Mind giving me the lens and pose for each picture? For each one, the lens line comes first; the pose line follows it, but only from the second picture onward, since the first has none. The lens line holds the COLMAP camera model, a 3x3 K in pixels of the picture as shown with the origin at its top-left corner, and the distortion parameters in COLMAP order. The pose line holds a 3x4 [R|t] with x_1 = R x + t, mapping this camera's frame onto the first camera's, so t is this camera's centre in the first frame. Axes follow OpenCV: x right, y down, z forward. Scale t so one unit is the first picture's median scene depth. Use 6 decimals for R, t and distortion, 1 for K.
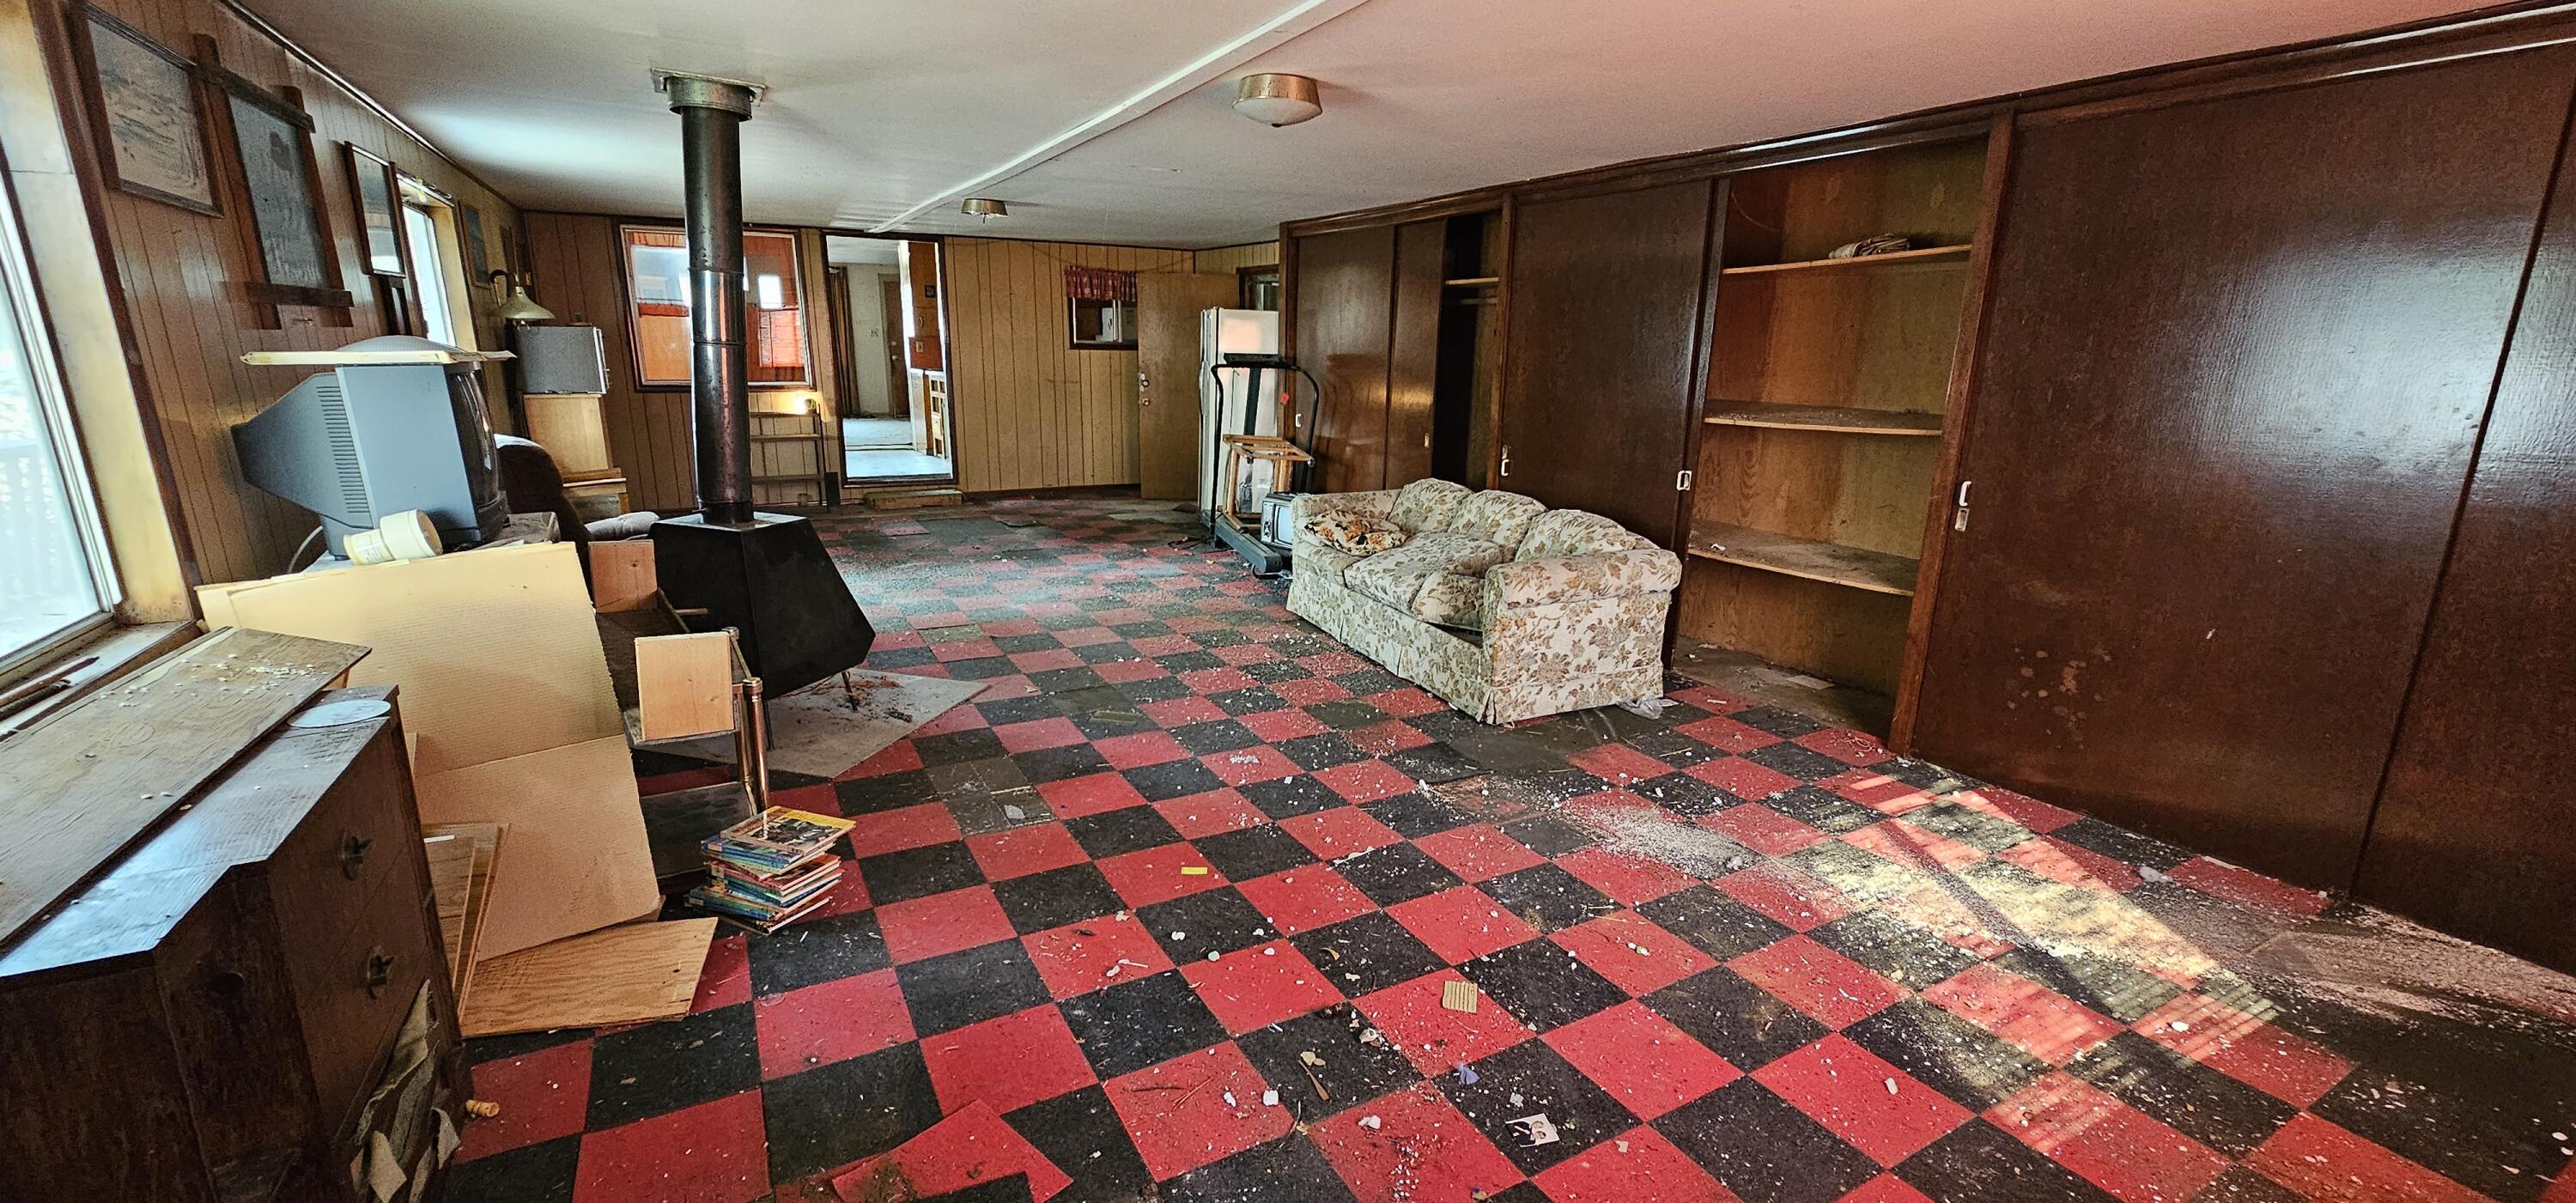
lens RADIAL K [[1050.2, 0, 1274.2], [0, 1050.2, 616.4], [0, 0, 1]] dist [0.001435, -0.000926]
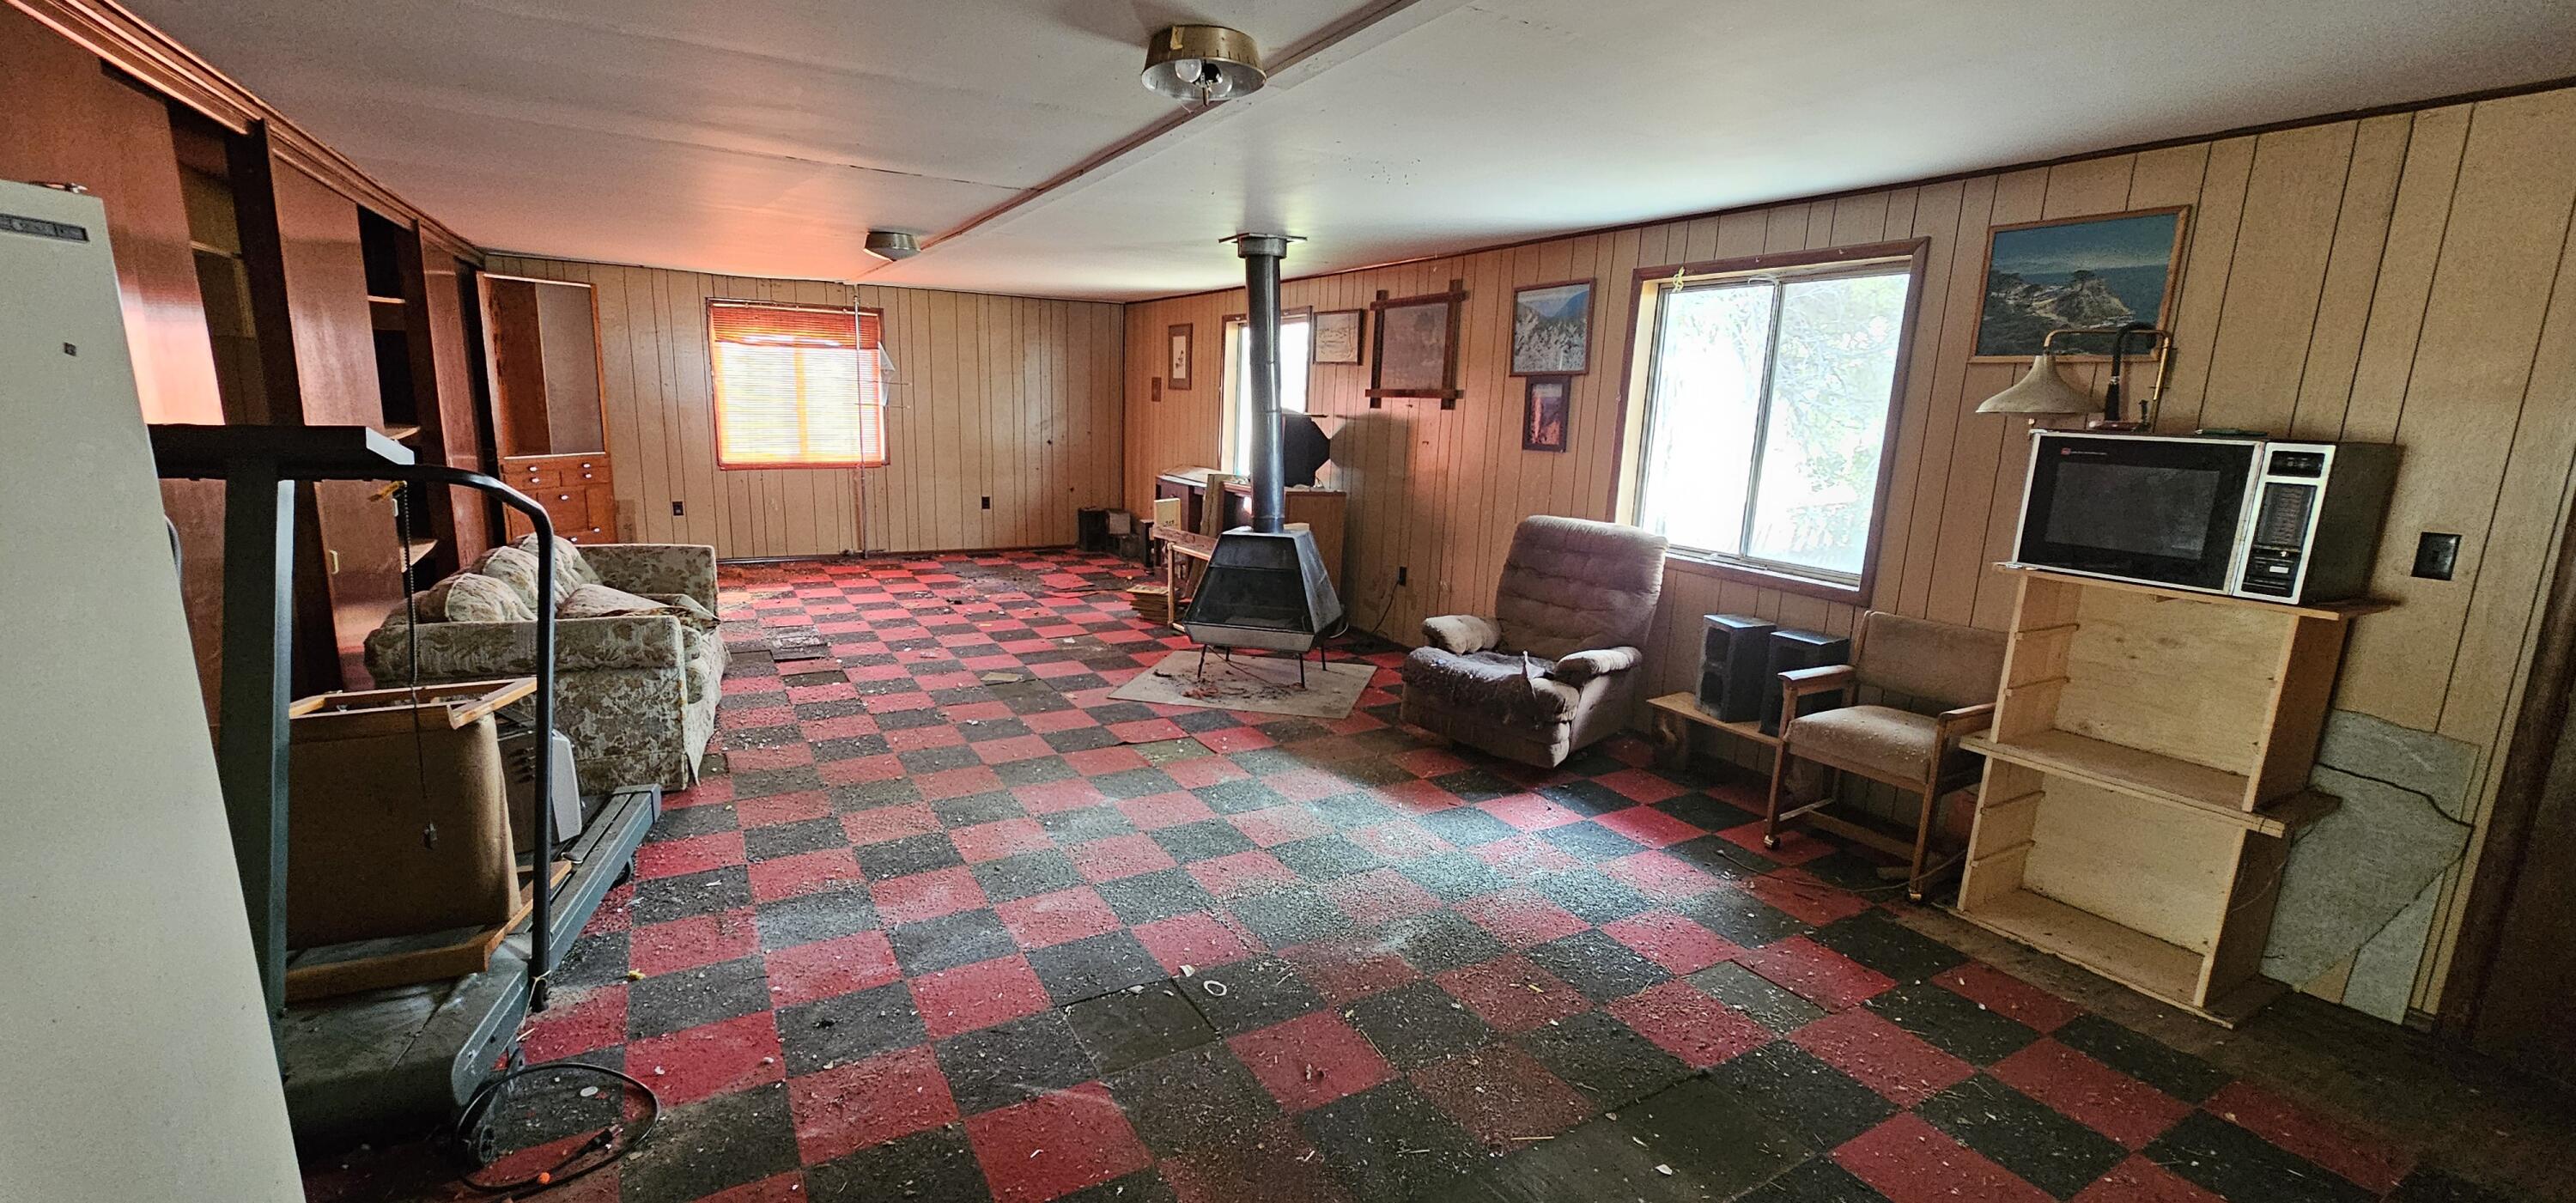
lens RADIAL K [[1050.2, 0, 1284.0], [0, 1050.2, 611.0], [0, 0, 1]] dist [0.001435, -0.000926]
pose [[-0.998437, -0.044380, -0.033974, -0.273181], [-0.054799, 0.896924, 0.438777, -0.346286], [0.010999, 0.439952, -0.897954, 1.291358]]
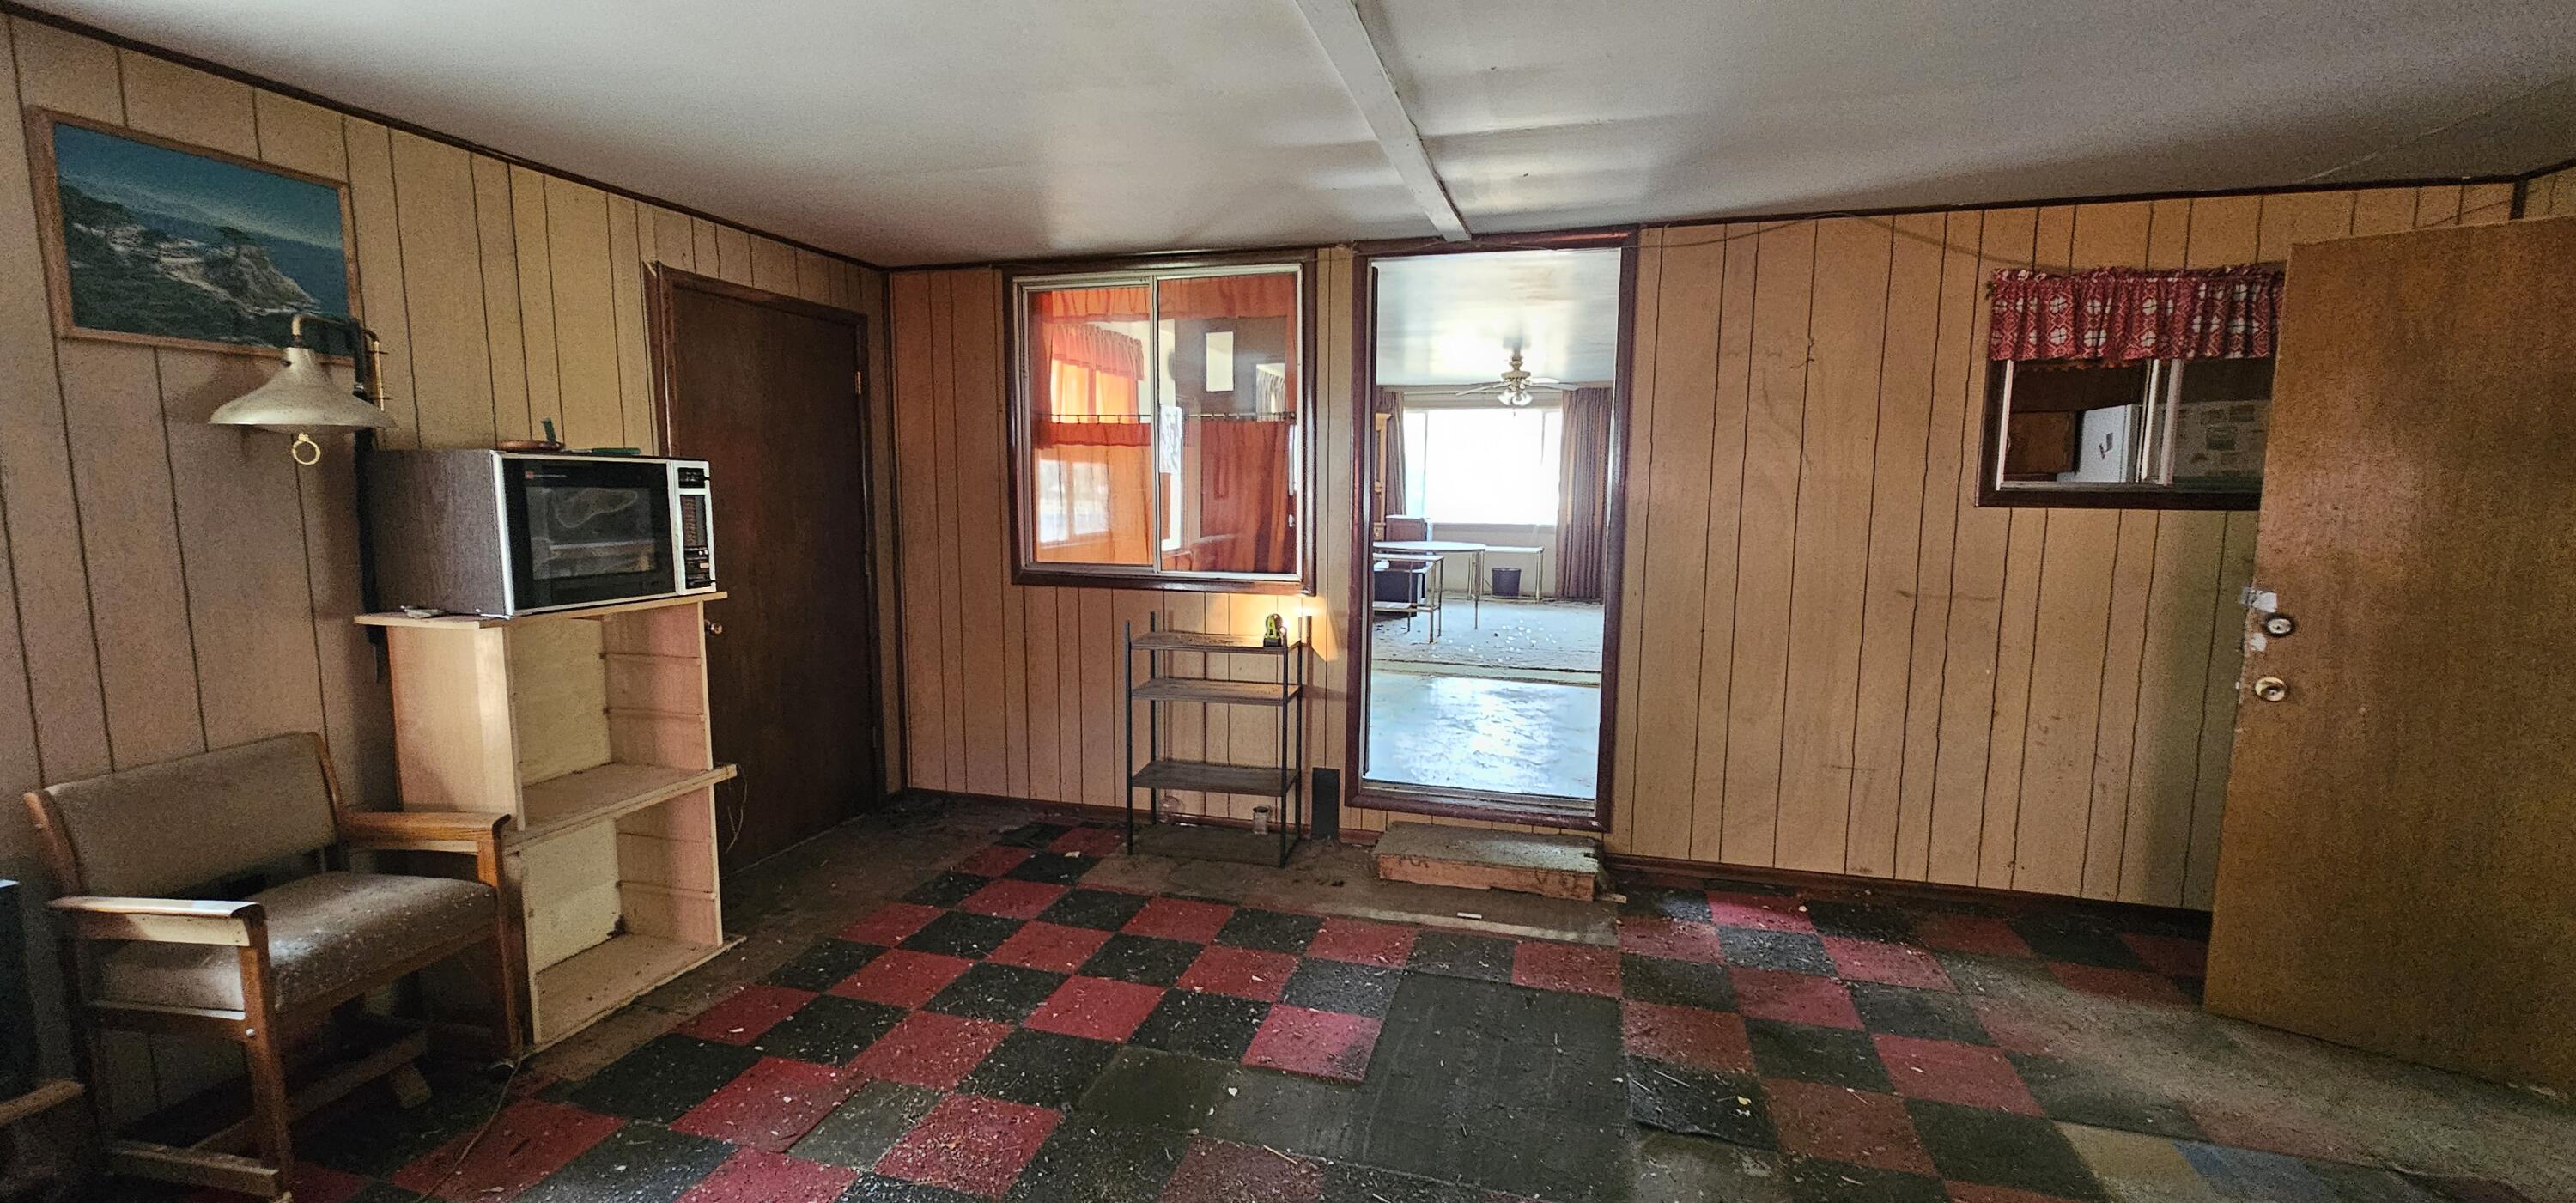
lens RADIAL K [[1050.2, 0, 1274.5], [0, 1050.2, 617.8], [0, 0, 1]] dist [0.001435, -0.000926]
pose [[0.709524, 0.076832, -0.700480, -0.157516], [-0.174595, 0.982212, -0.069116, -0.213304], [0.682710, 0.171340, 0.710317, 0.834675]]
